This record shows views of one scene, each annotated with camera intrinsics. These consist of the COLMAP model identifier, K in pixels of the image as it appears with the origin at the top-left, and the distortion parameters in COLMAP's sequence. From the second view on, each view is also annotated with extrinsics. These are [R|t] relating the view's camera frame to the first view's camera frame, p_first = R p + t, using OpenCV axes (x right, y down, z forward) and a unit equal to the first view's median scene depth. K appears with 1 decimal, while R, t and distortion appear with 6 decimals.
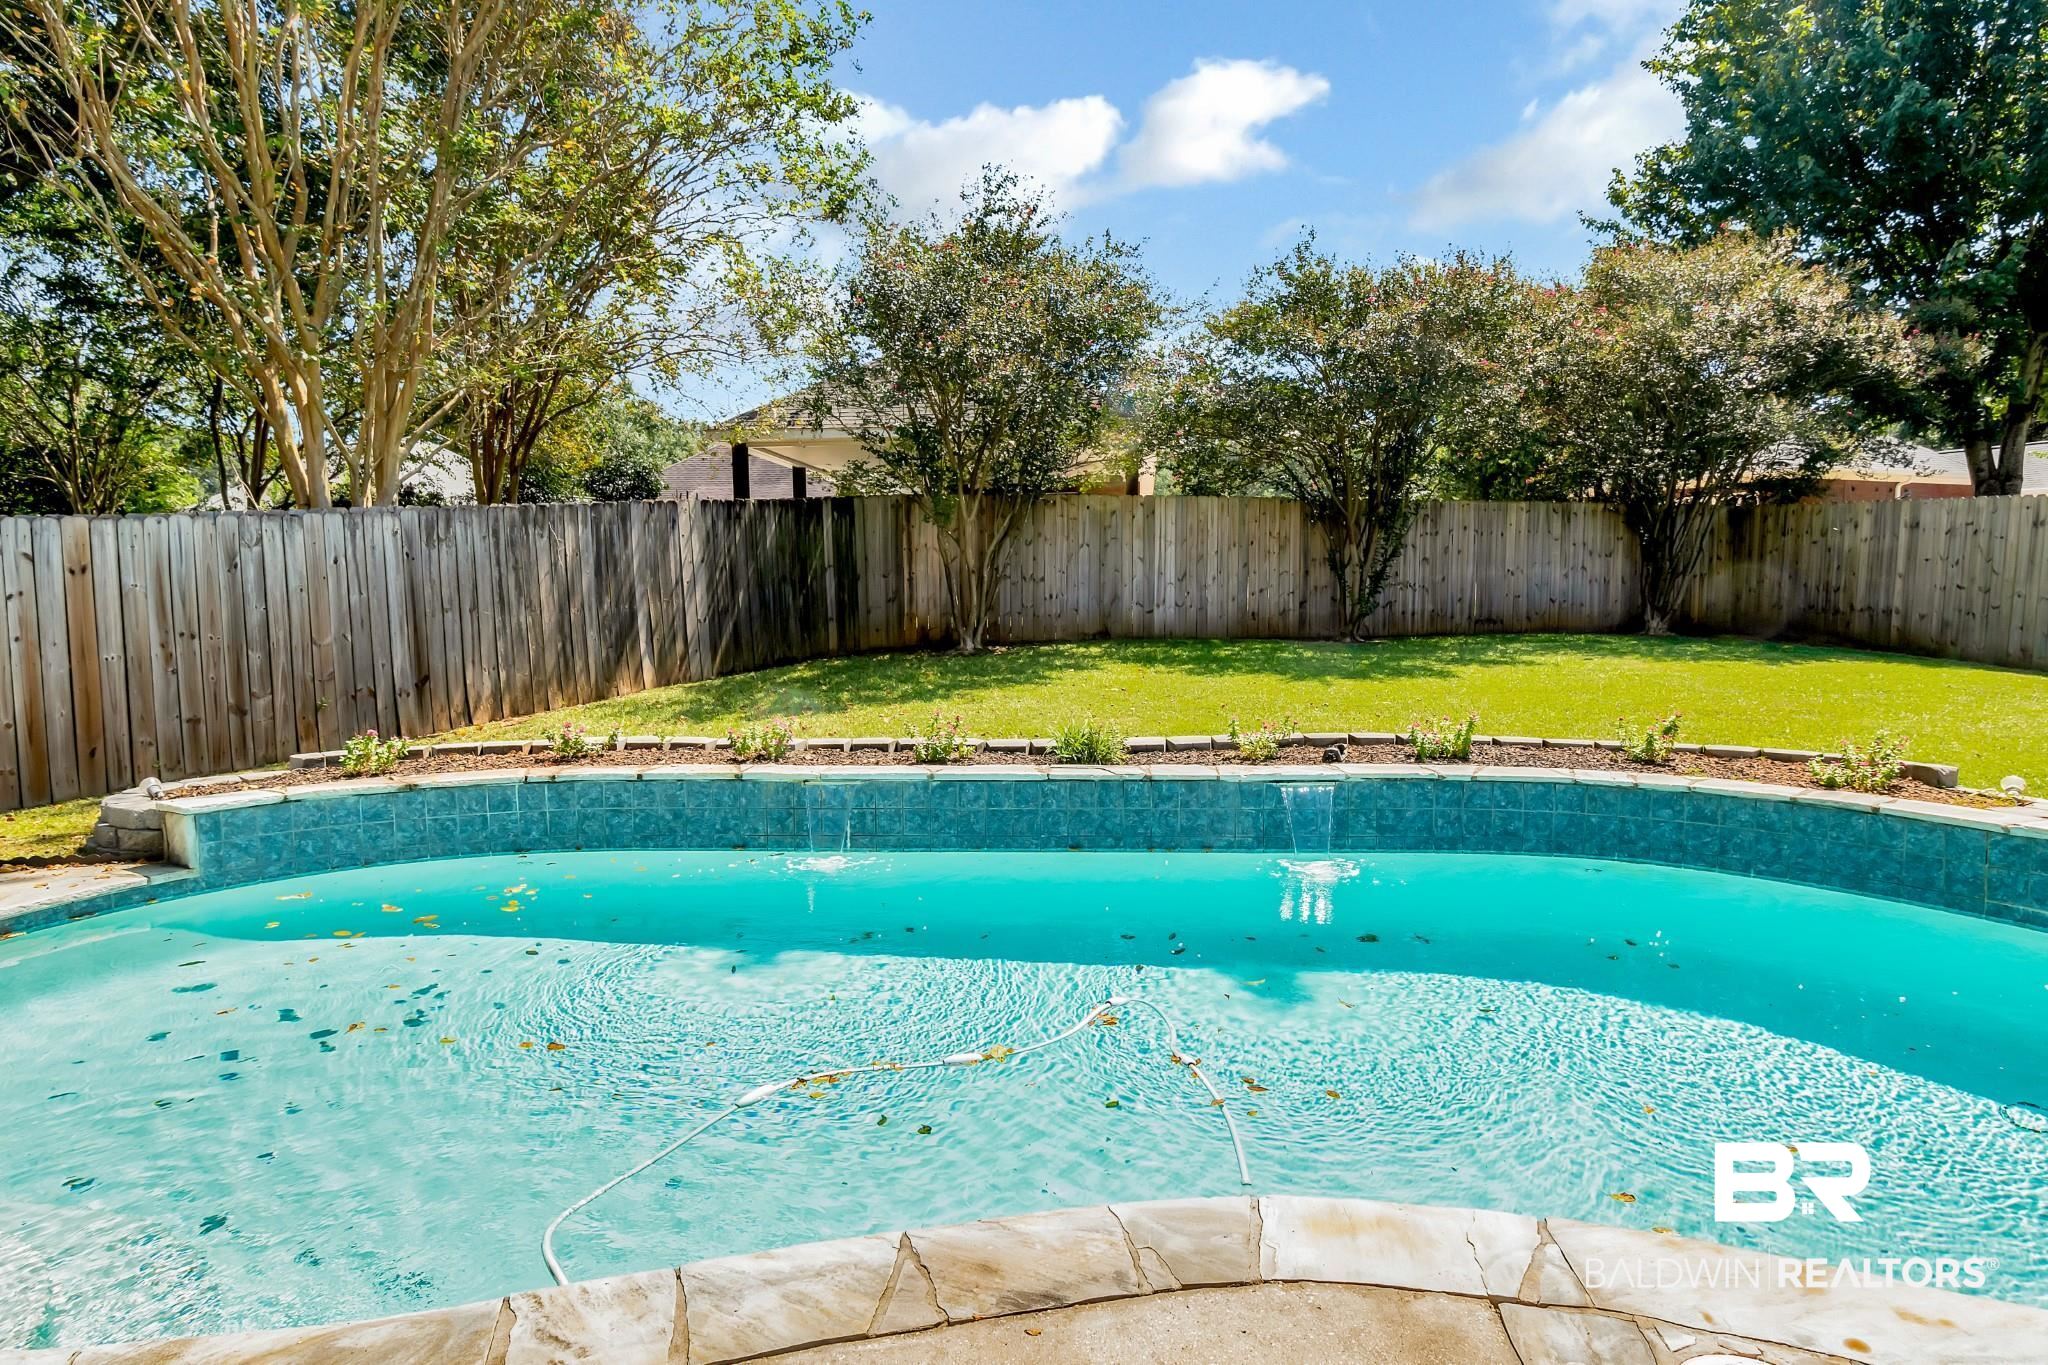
lens RADIAL K [[1167.6, 0, 1026.7], [0, 1167.6, 683.3], [0, 0, 1]] dist [-0.000826, -0.000054]
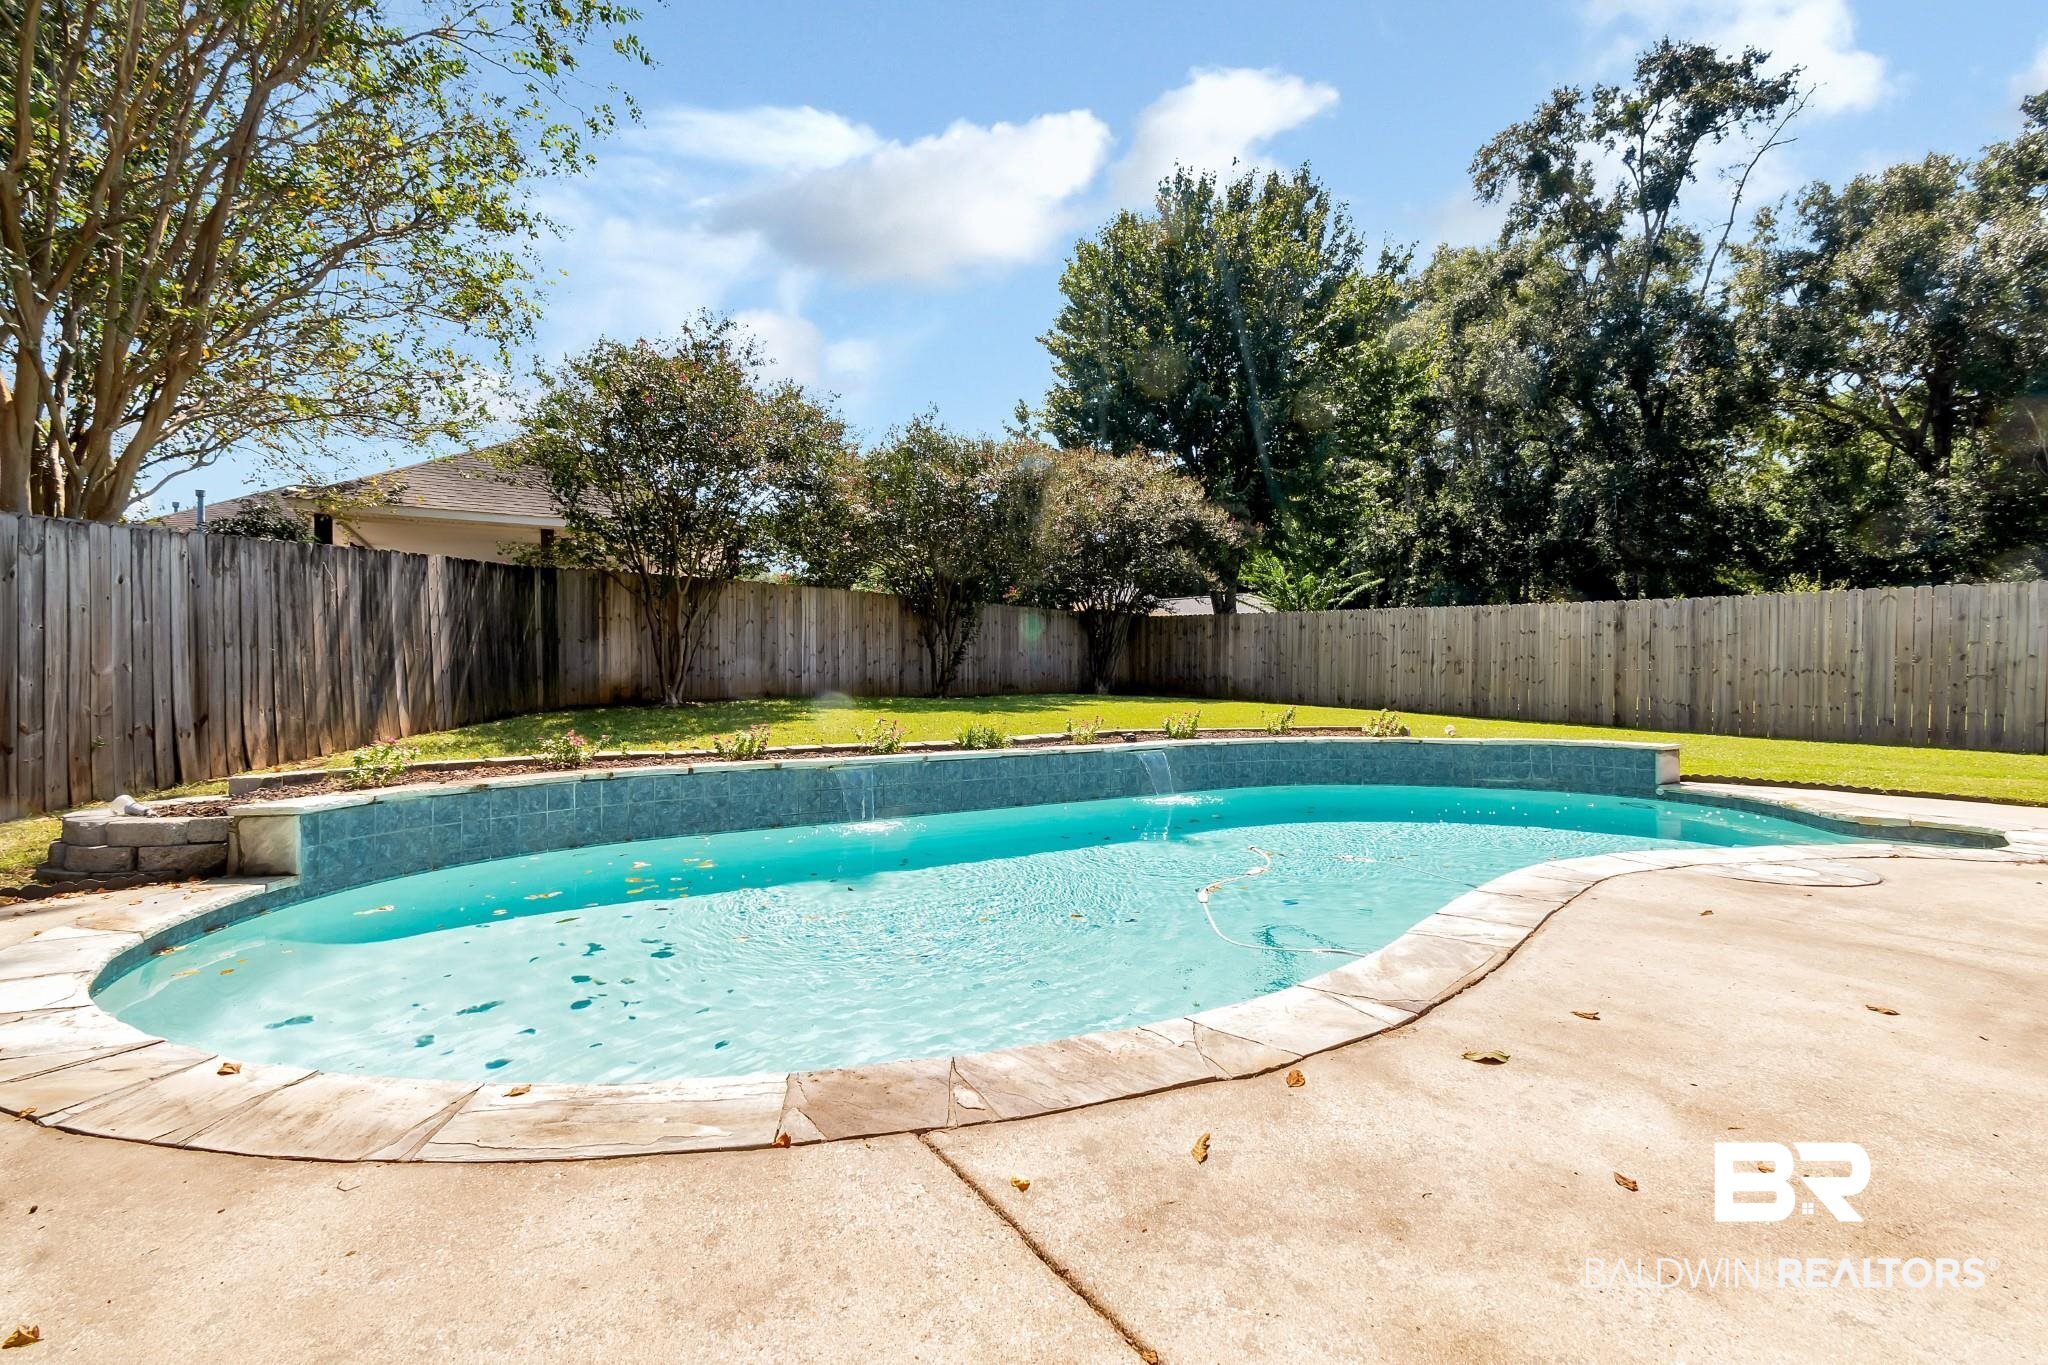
lens RADIAL K [[942.2, 0, 1040.6], [0, 942.2, 678.2], [0, 0, 1]] dist [-0.015396, -0.000836]
pose [[0.816679, 0.007777, 0.577040, -0.389087], [0.049590, 0.995265, -0.083599, 0.056127], [-0.574958, 0.096889, 0.812426, 0.034833]]
